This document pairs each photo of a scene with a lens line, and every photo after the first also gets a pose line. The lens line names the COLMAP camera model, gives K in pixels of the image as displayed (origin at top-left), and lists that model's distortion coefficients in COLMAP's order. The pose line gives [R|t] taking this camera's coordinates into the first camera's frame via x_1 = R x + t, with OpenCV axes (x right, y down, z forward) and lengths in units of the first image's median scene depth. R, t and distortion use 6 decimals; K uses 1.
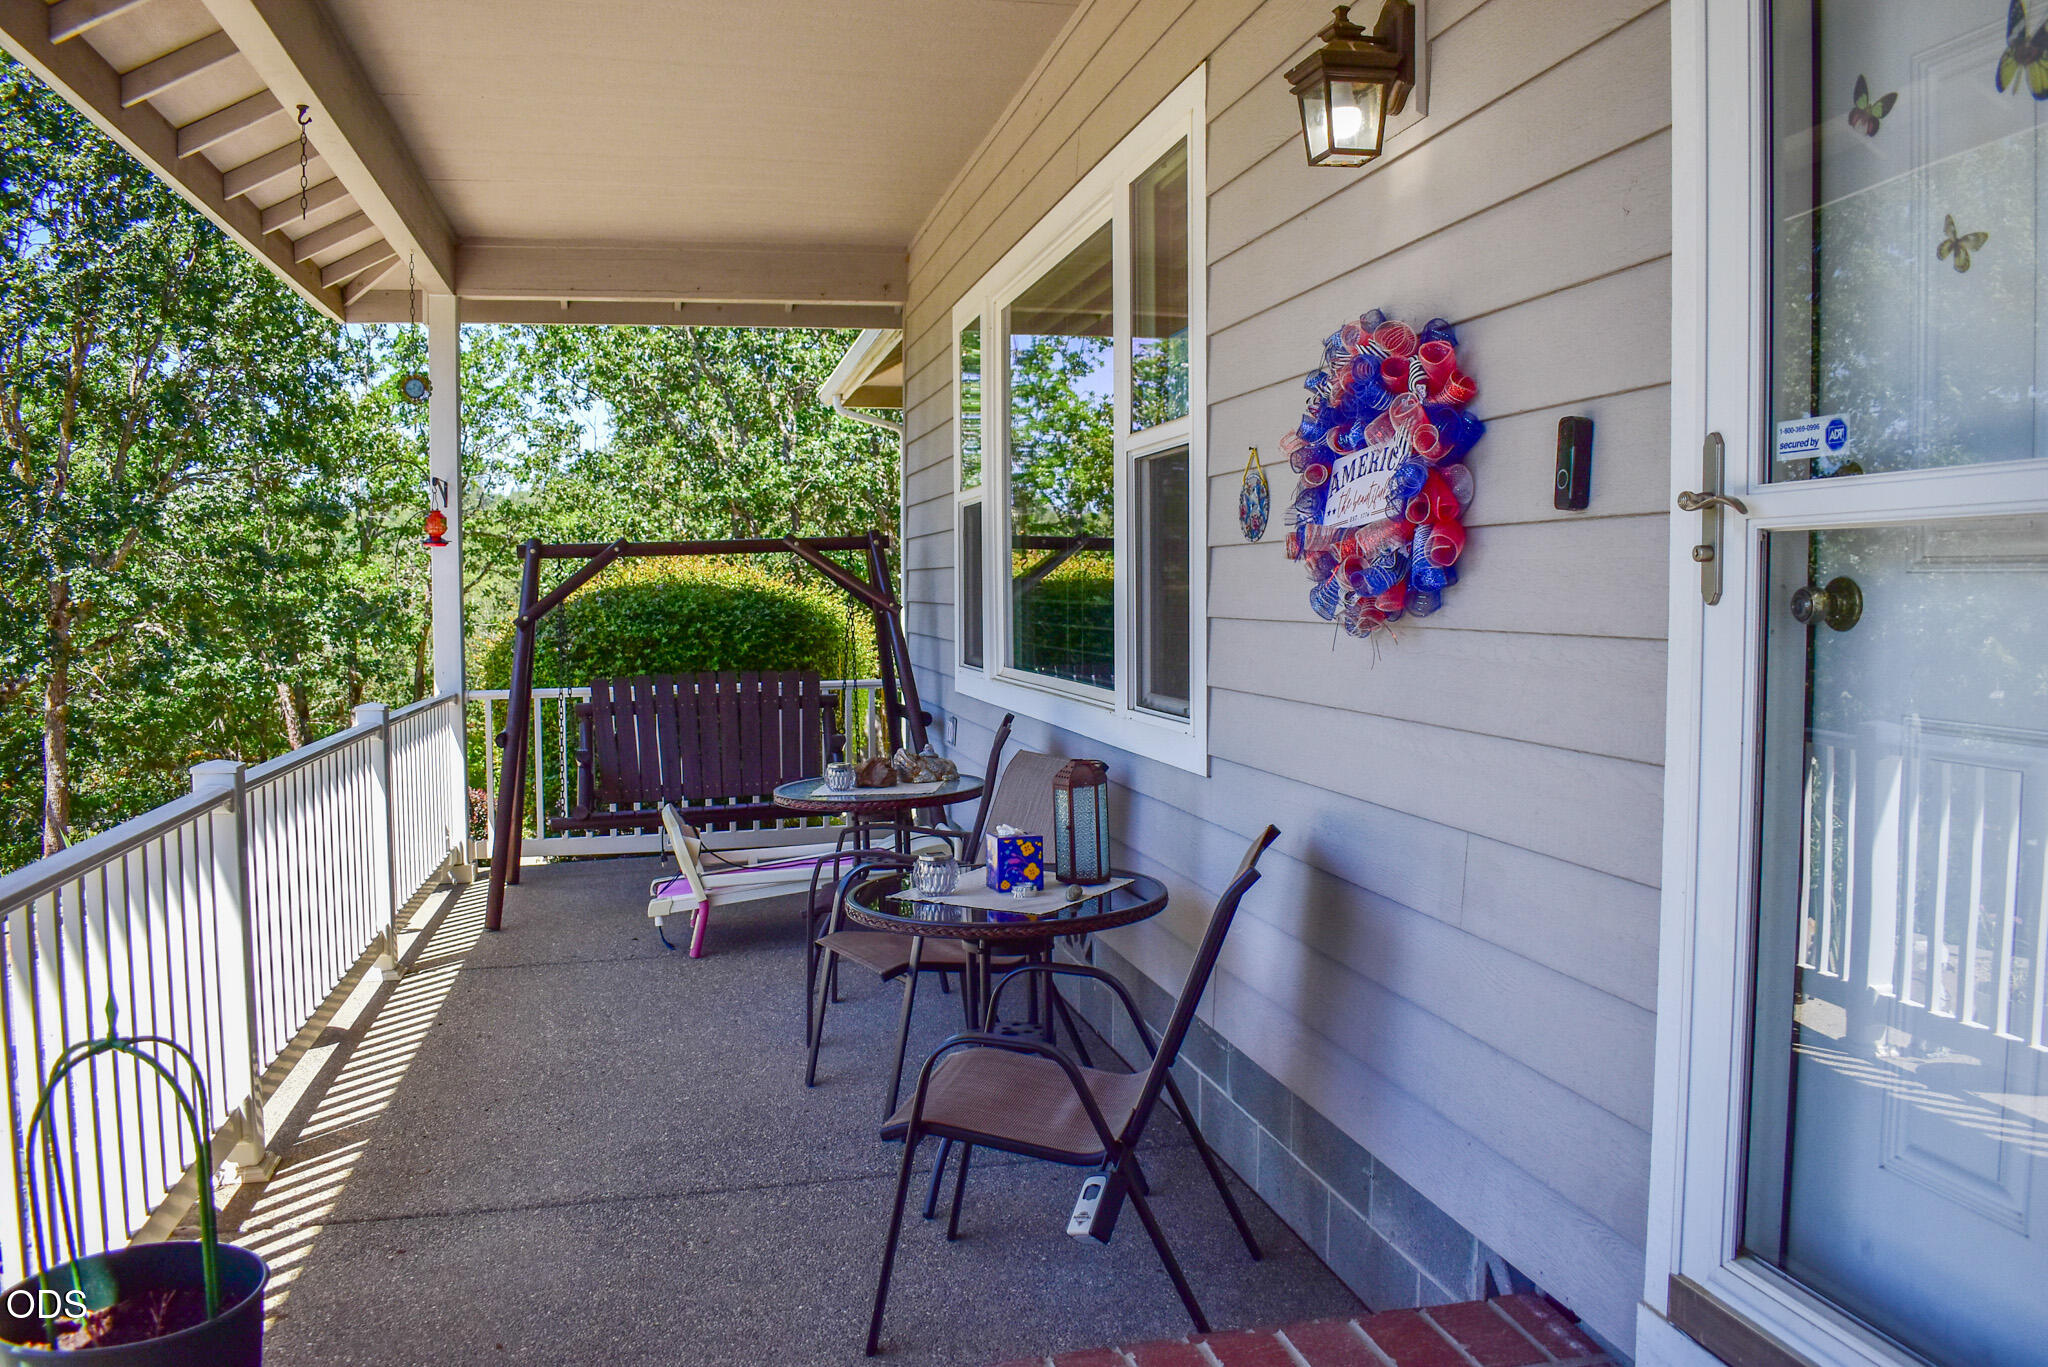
lens RADIAL K [[1615.5, 0, 1024.0], [0, 1615.5, 683.5], [0, 0, 1]] dist [-0.098967, 0.018527]
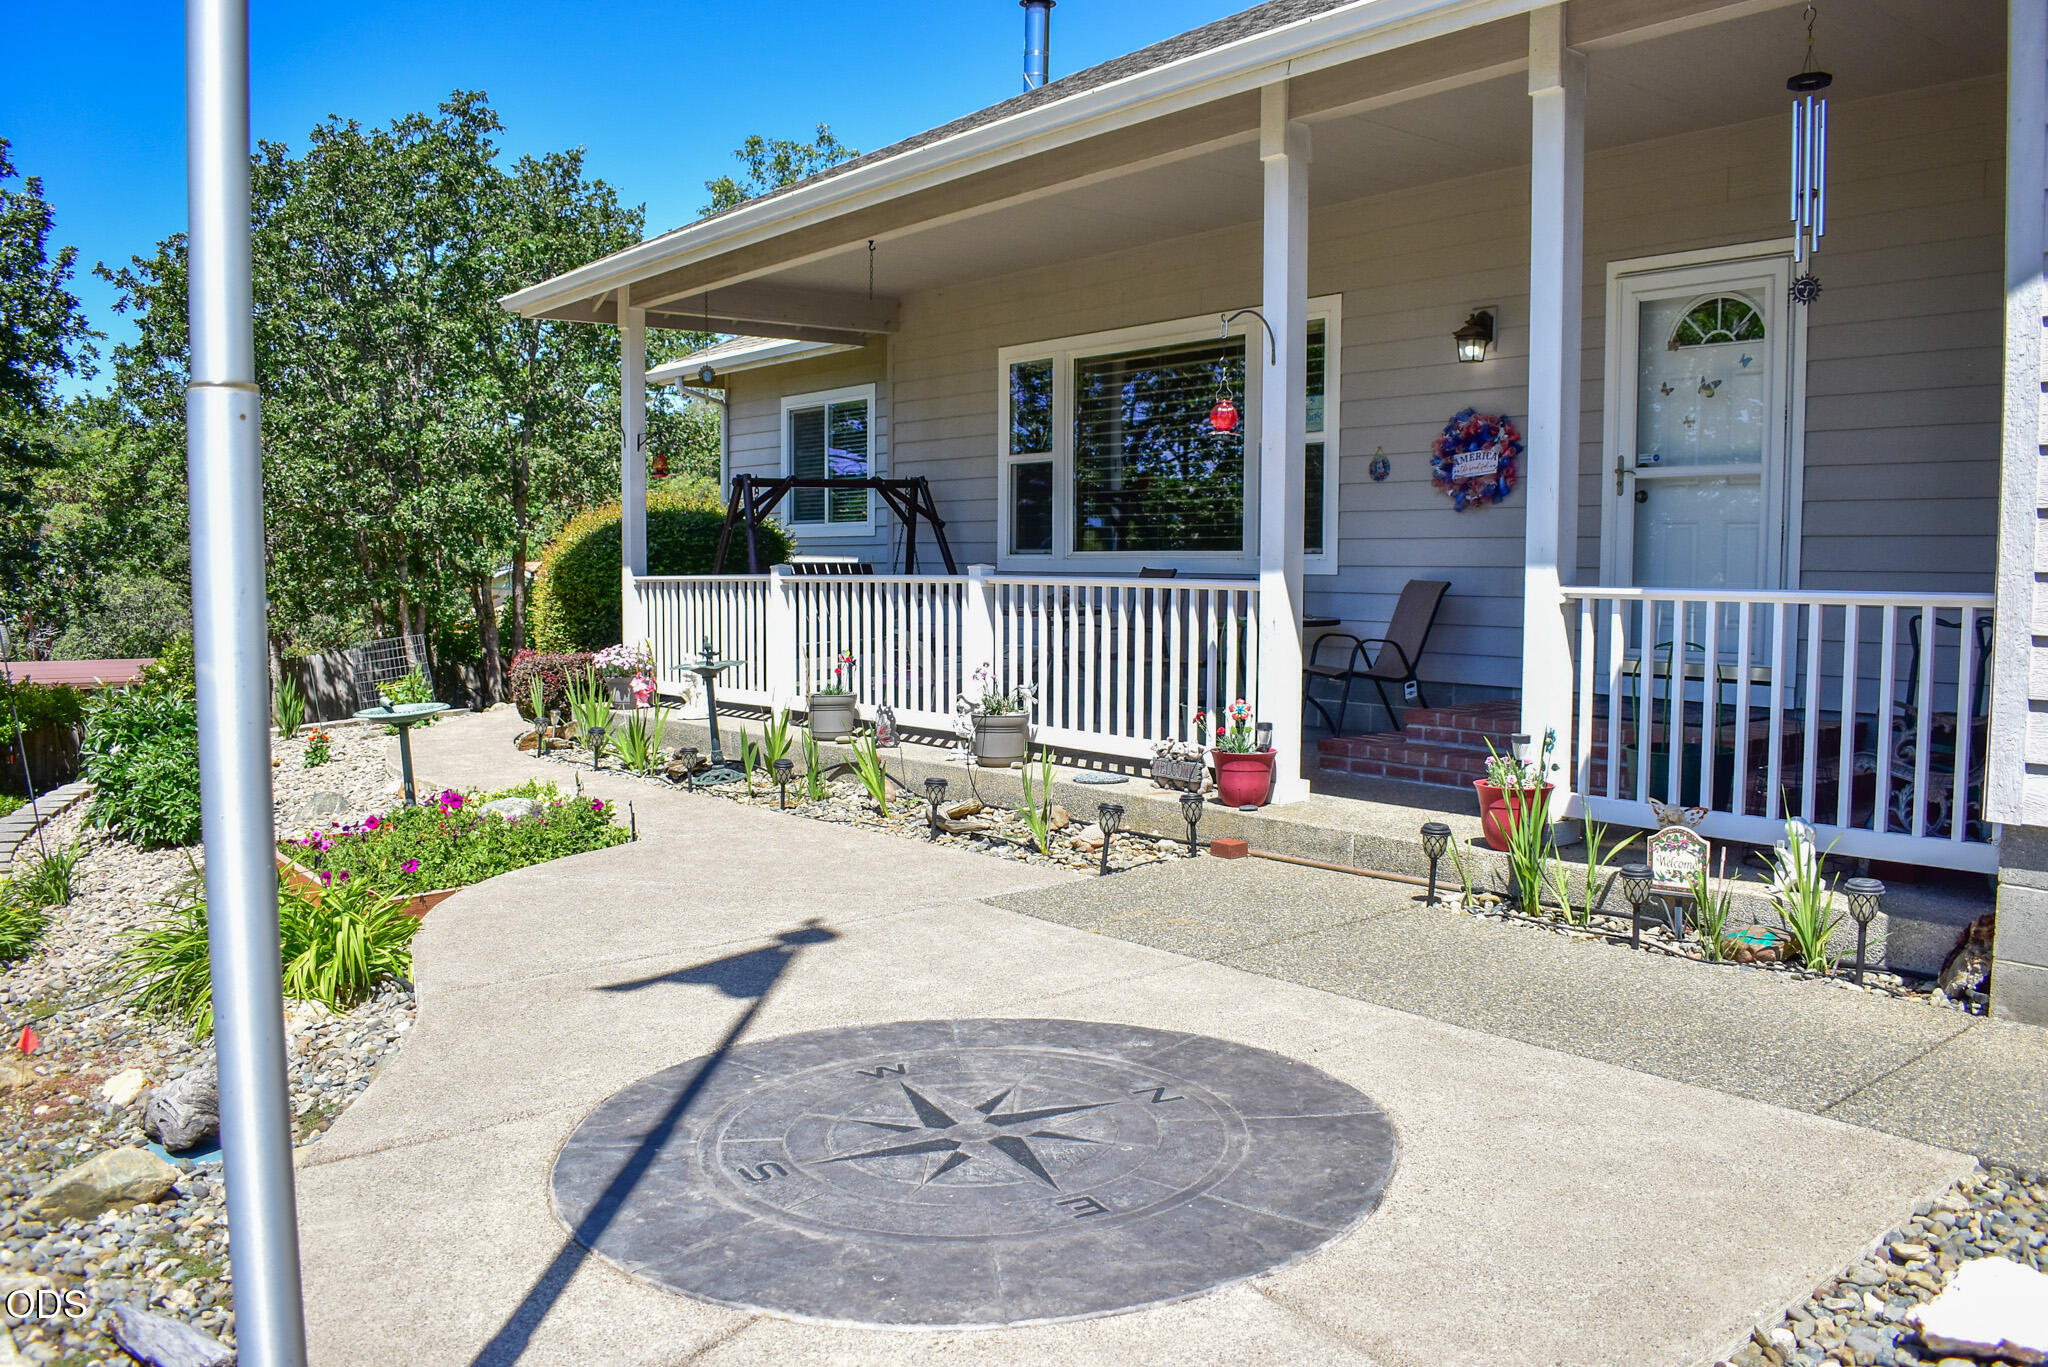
lens RADIAL K [[1615.5, 0, 1024.0], [0, 1615.5, 683.5], [0, 0, 1]] dist [-0.098967, 0.018527]
pose [[0.900434, -0.017248, 0.434651, -2.109422], [0.011328, 0.999804, 0.016207, 0.269188], [-0.434845, -0.009669, 0.900453, -1.585676]]
